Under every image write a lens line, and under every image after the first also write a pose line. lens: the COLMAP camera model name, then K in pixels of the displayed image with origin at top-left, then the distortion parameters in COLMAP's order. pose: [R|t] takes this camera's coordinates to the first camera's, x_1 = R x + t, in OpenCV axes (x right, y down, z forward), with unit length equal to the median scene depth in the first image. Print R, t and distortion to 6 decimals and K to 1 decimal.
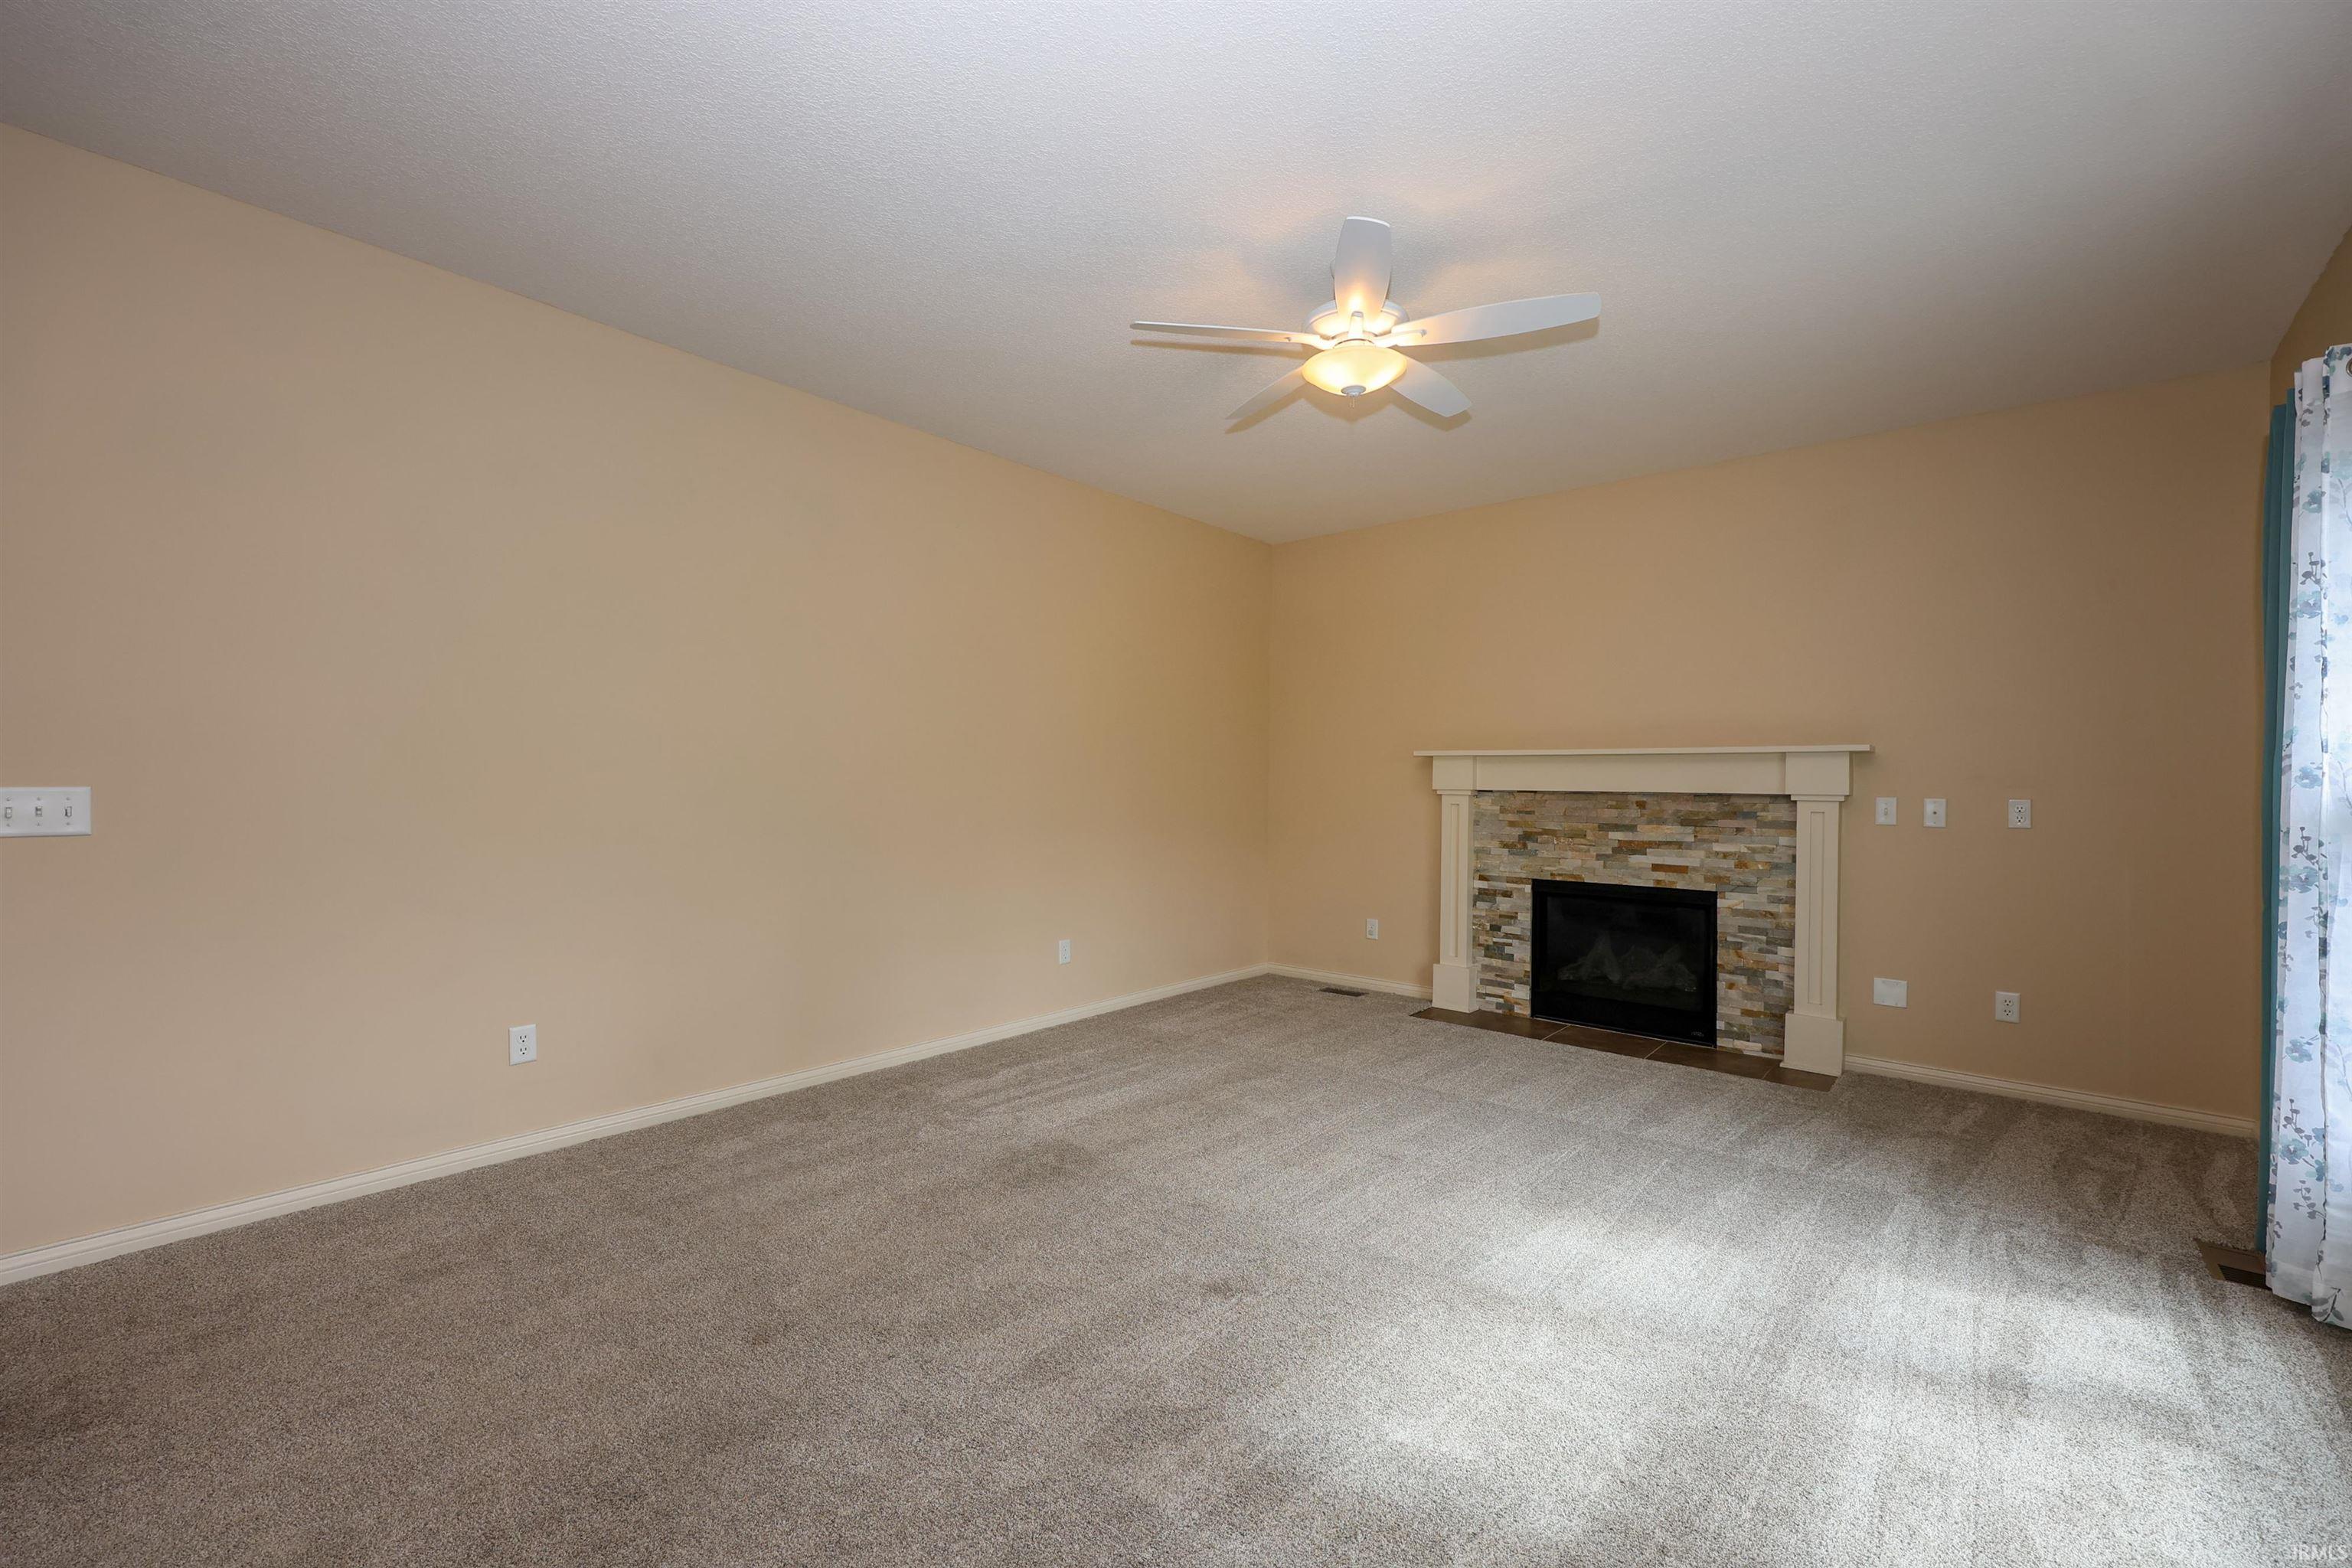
lens RADIAL K [[948.0, 0, 1172.7], [0, 948.0, 789.7], [0, 0, 1]] dist [0.001773, -0.000305]
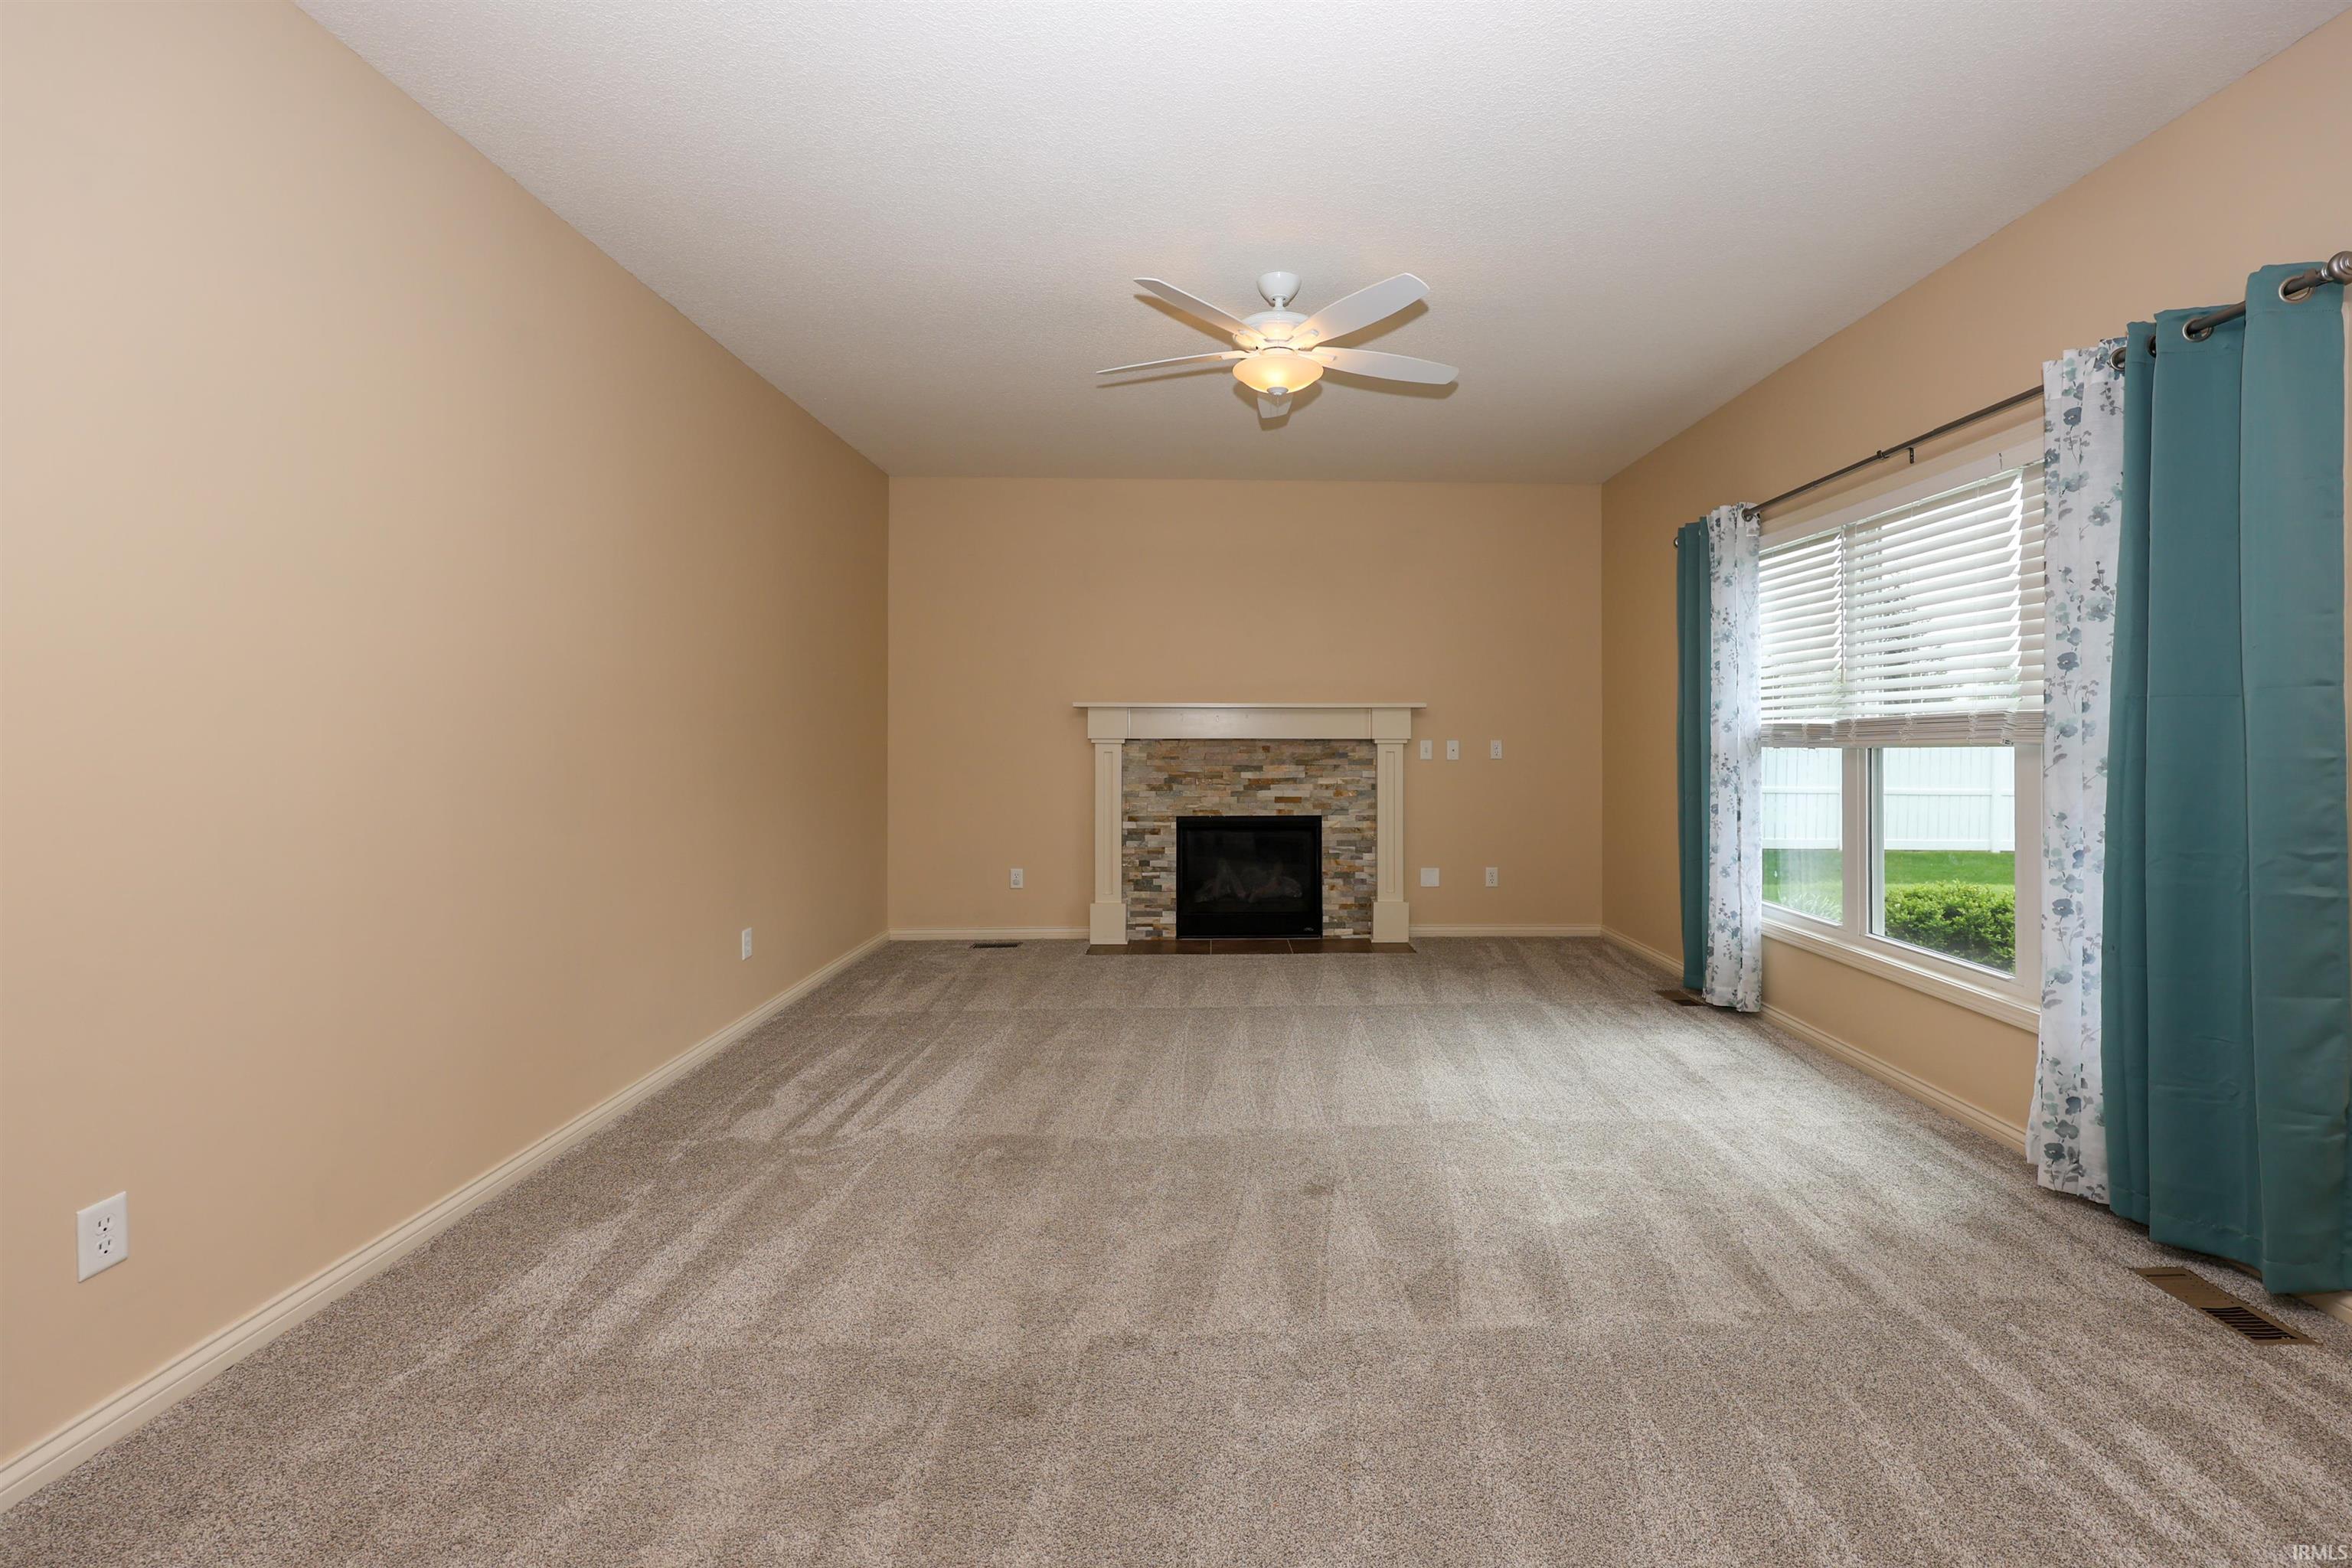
lens RADIAL K [[948.0, 0, 1274.8], [0, 948.0, 729.6], [0, 0, 1]] dist [0.001773, -0.000305]
pose [[0.742028, -0.006673, 0.670336, -0.332370], [0.011909, 0.999924, -0.003229, -0.005261], [-0.670263, 0.010379, 0.742051, 0.090713]]
